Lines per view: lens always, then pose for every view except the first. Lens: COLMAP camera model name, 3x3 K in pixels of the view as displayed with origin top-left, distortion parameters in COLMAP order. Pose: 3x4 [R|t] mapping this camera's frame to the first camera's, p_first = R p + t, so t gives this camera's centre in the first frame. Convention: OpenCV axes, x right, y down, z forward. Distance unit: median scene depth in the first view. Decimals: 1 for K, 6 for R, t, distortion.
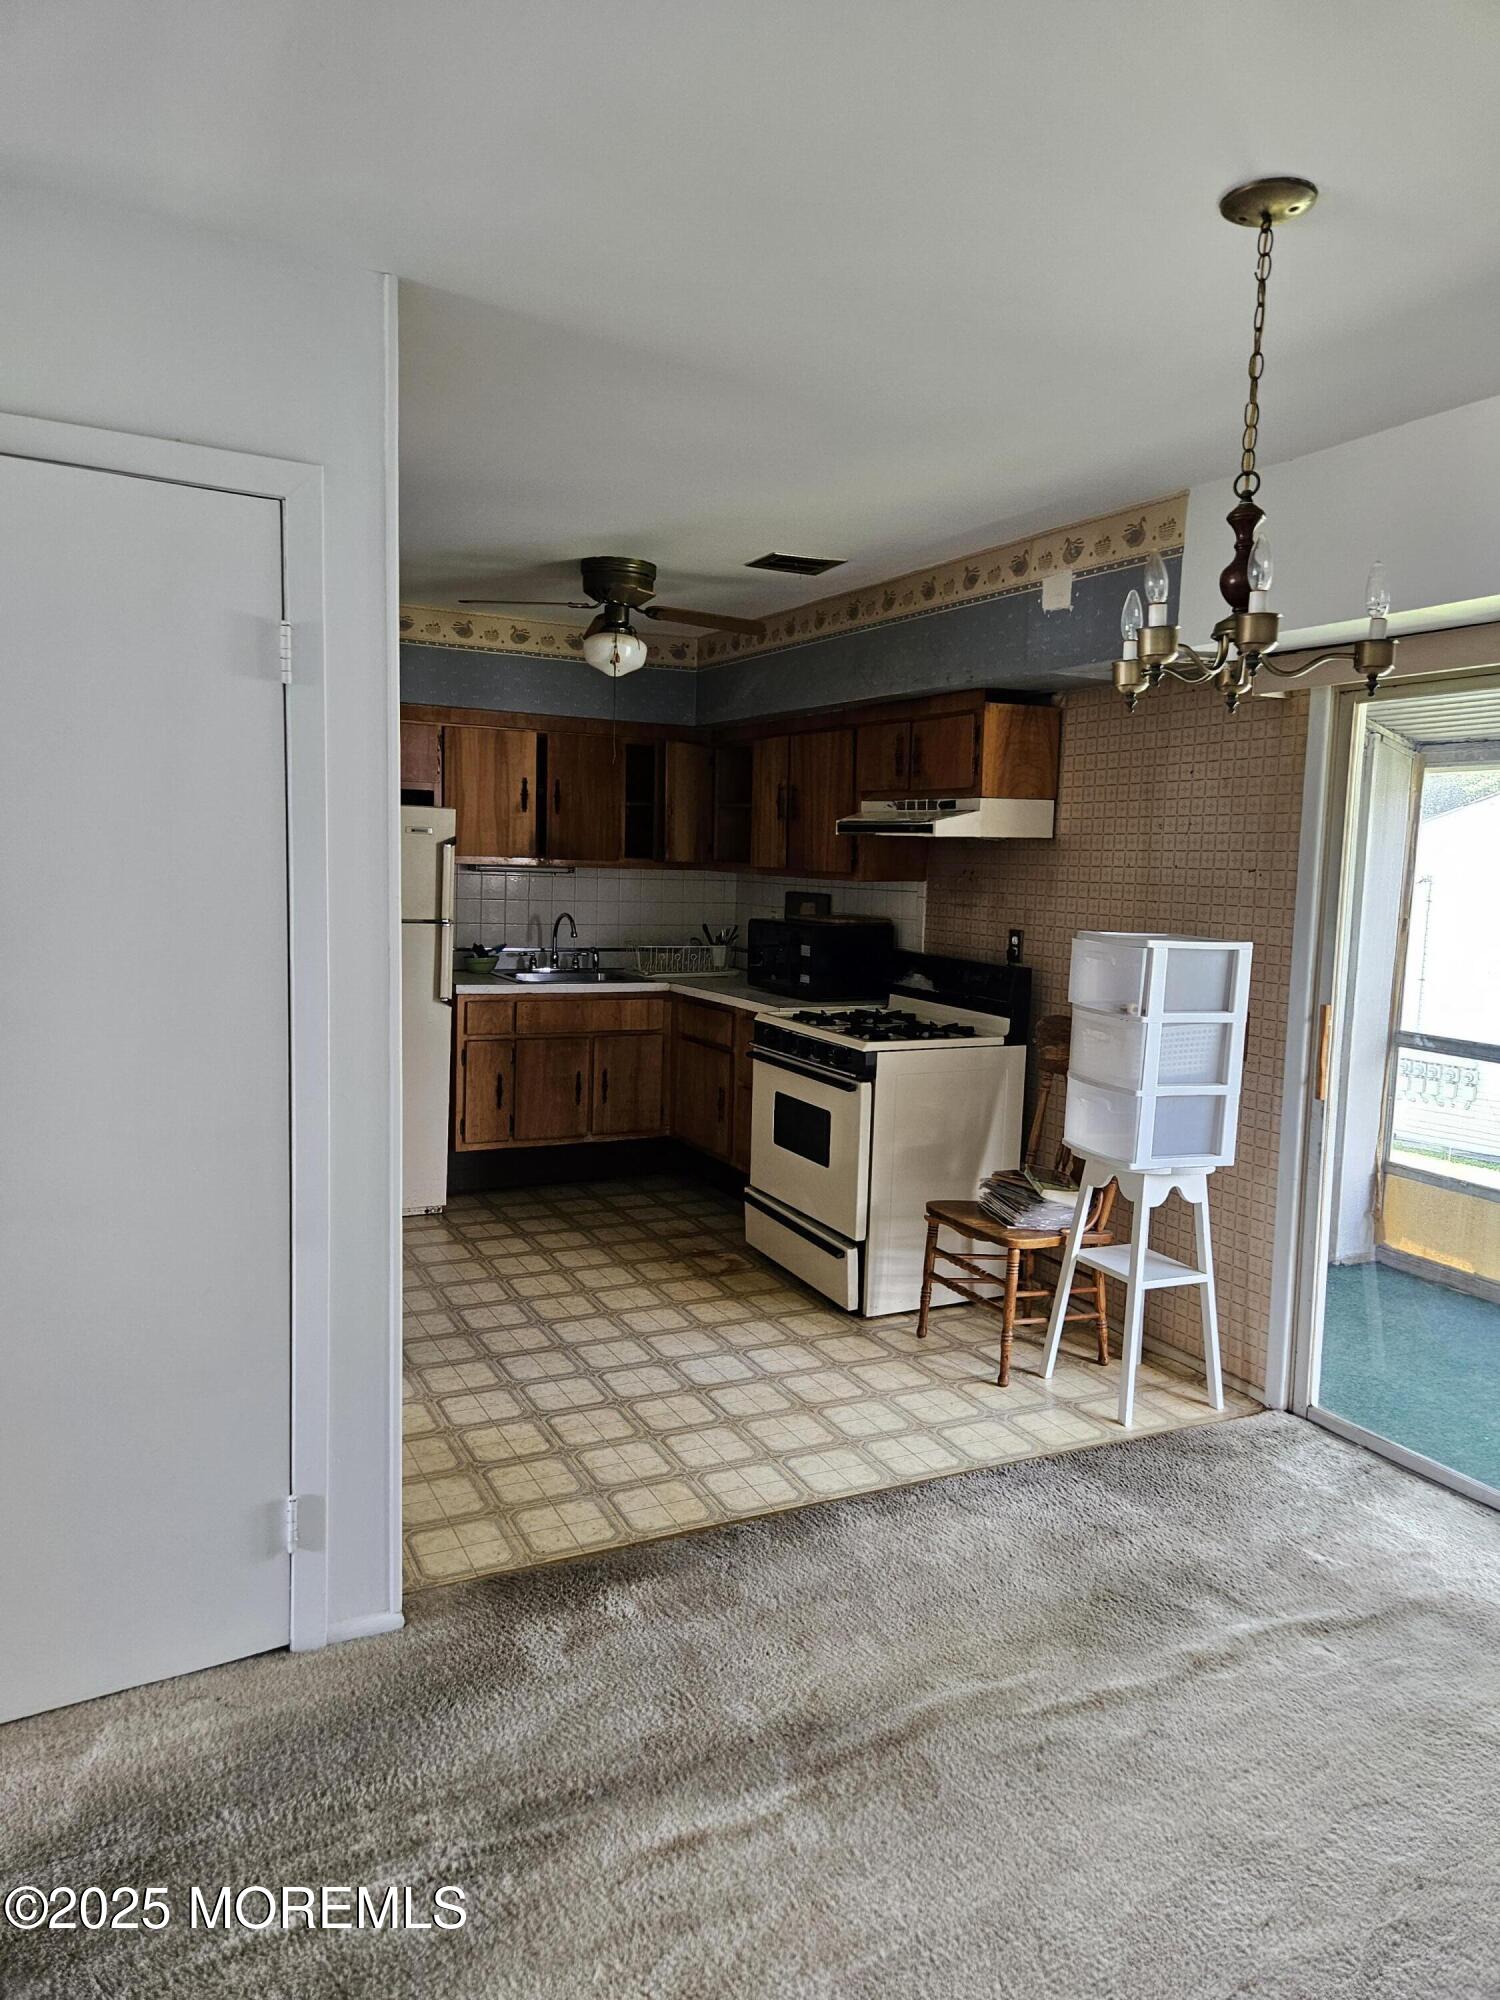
lens RADIAL K [[1349.6, 0, 753.8], [0, 1349.6, 998.2], [0, 0, 1]] dist [0.023834, -0.004575]
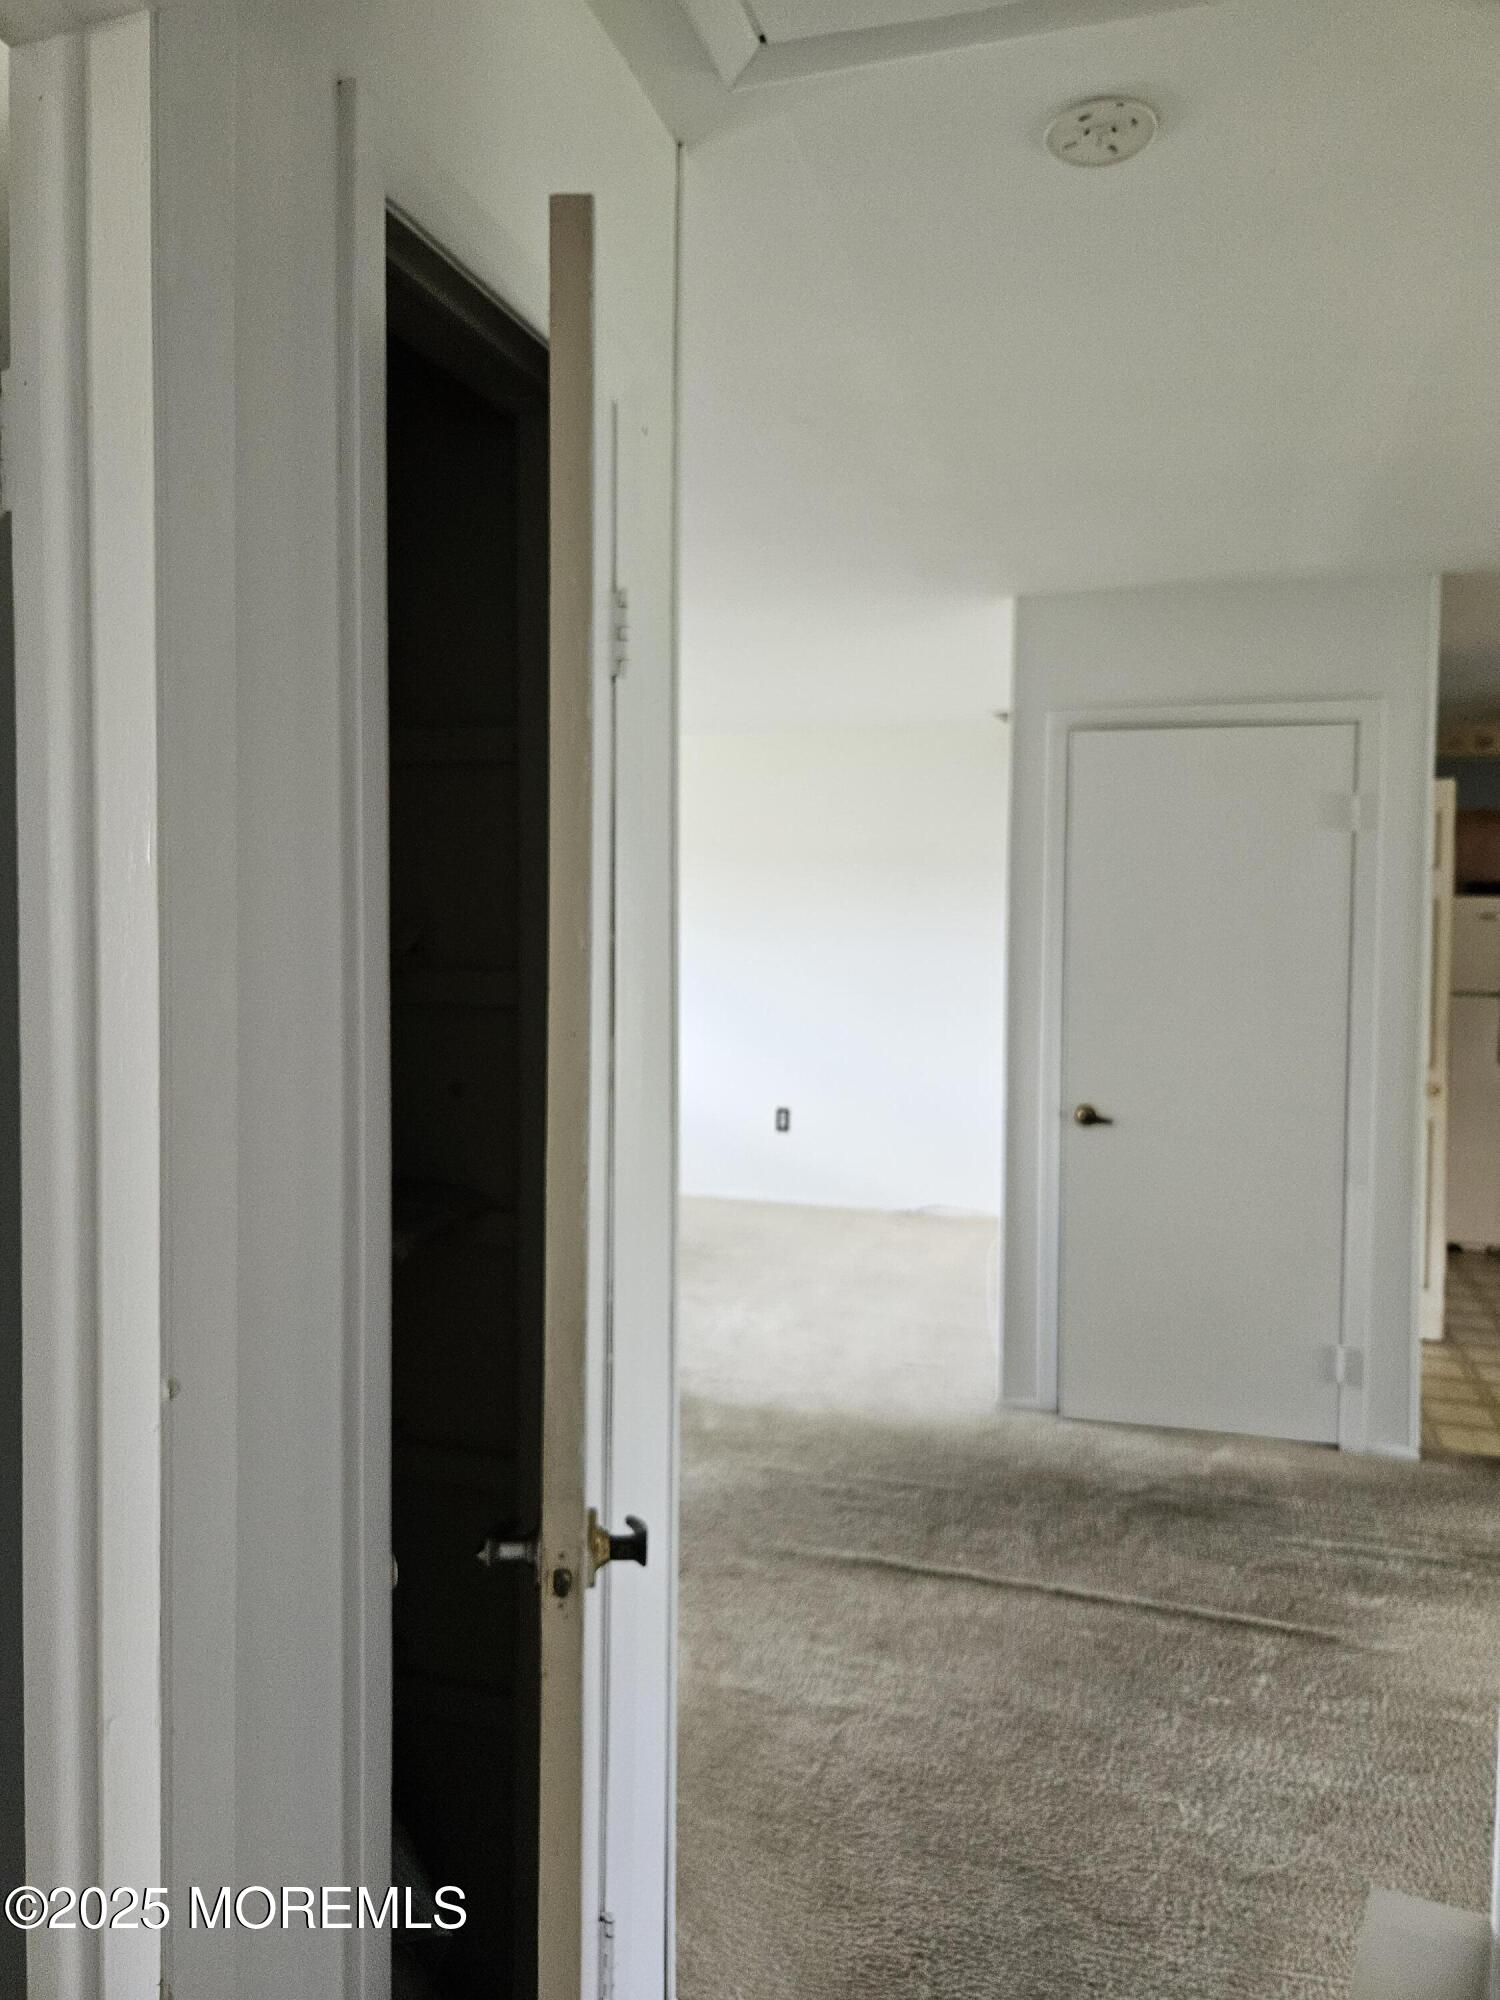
lens RADIAL K [[1349.6, 0, 752.7], [0, 1349.6, 994.4], [0, 0, 1]] dist [0.023834, -0.004575]
pose [[0.718312, 0.009422, -0.695658, 0.250090], [-0.060718, 0.996942, -0.049193, 0.082674], [0.693067, 0.077575, 0.716687, -0.608166]]
